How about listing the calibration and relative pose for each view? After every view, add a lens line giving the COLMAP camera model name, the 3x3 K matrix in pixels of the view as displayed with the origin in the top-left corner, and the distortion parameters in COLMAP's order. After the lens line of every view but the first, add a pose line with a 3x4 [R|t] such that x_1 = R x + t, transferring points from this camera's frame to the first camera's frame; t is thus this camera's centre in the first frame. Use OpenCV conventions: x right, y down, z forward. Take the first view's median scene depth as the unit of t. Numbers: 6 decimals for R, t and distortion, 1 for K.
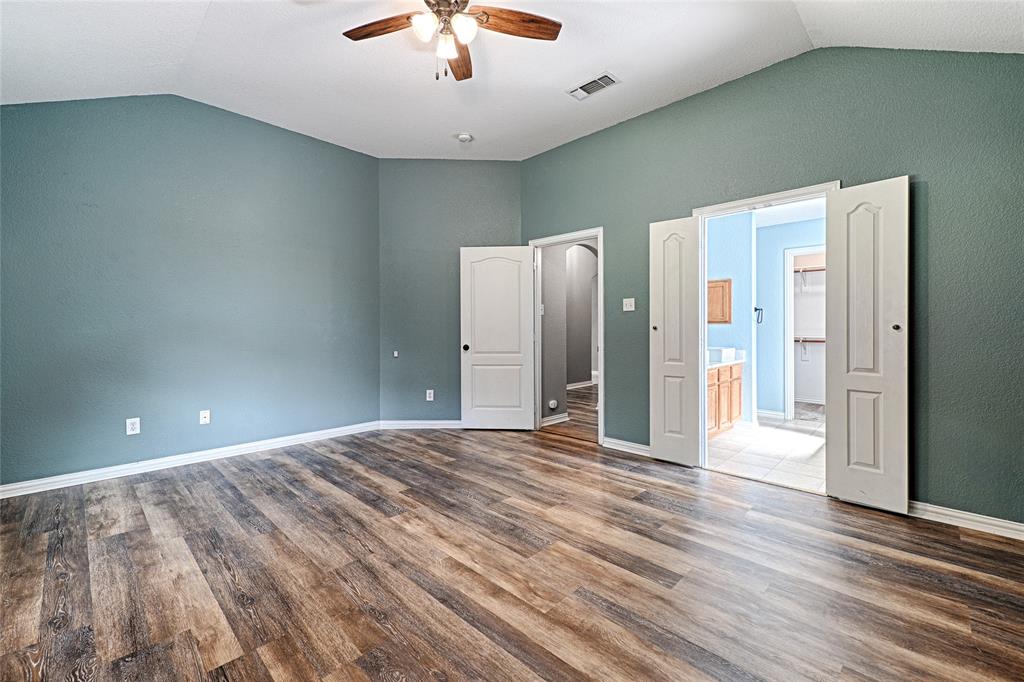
lens RADIAL K [[418.0, 0, 515.3], [0, 418.0, 332.5], [0, 0, 1]] dist [0.009840, -0.002307]
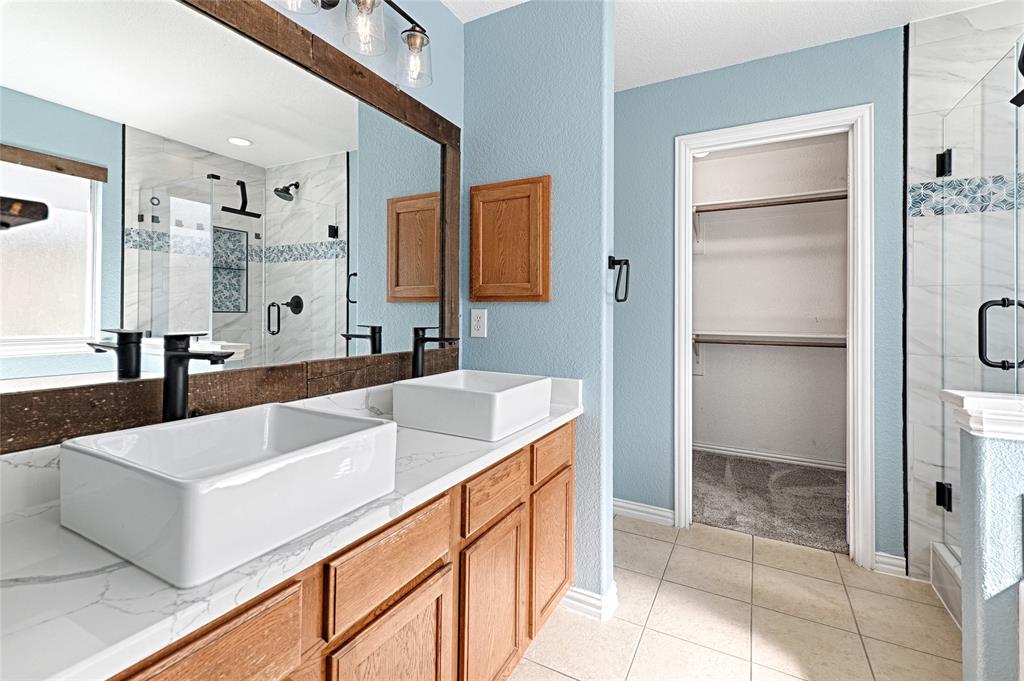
lens RADIAL K [[426.6, 0, 526.4], [0, 426.6, 311.2], [0, 0, 1]] dist [0.010742, -0.000826]
pose [[0.958434, 0.013872, 0.284977, 0.401154], [-0.012054, 0.999894, -0.008134, -0.010656], [-0.285060, 0.004361, 0.958500, 0.674056]]
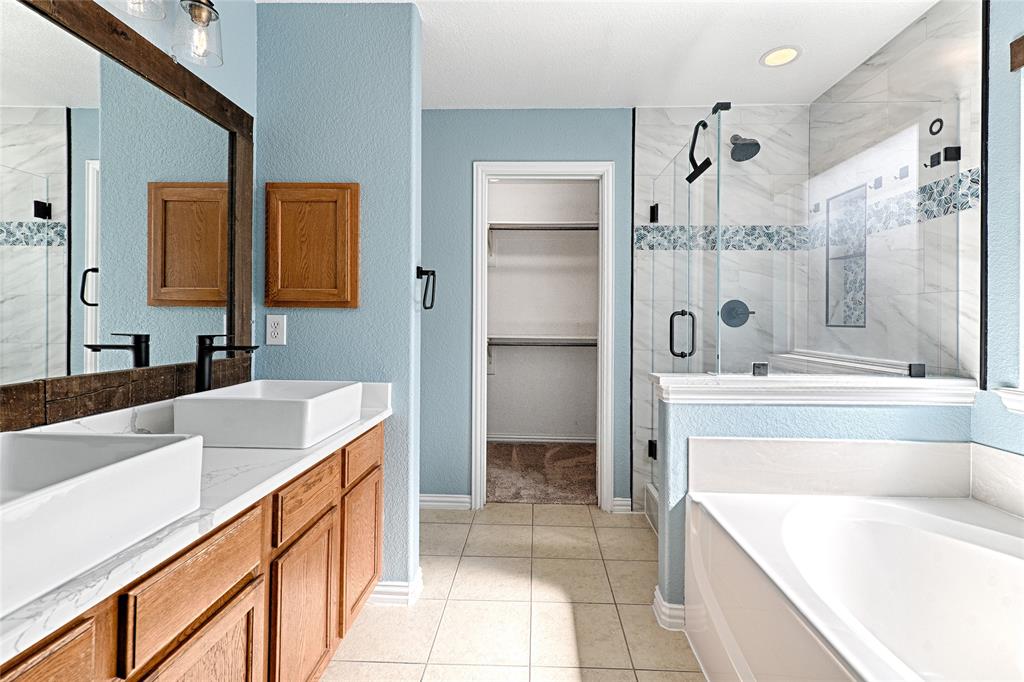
lens RADIAL K [[418.0, 0, 512.1], [0, 418.0, 317.0], [0, 0, 1]] dist [0.009840, -0.002307]
pose [[0.748831, 0.018058, 0.662515, 0.384078], [-0.012544, 0.999836, -0.013074, -0.011171], [-0.662642, 0.001480, 0.748935, 0.657986]]
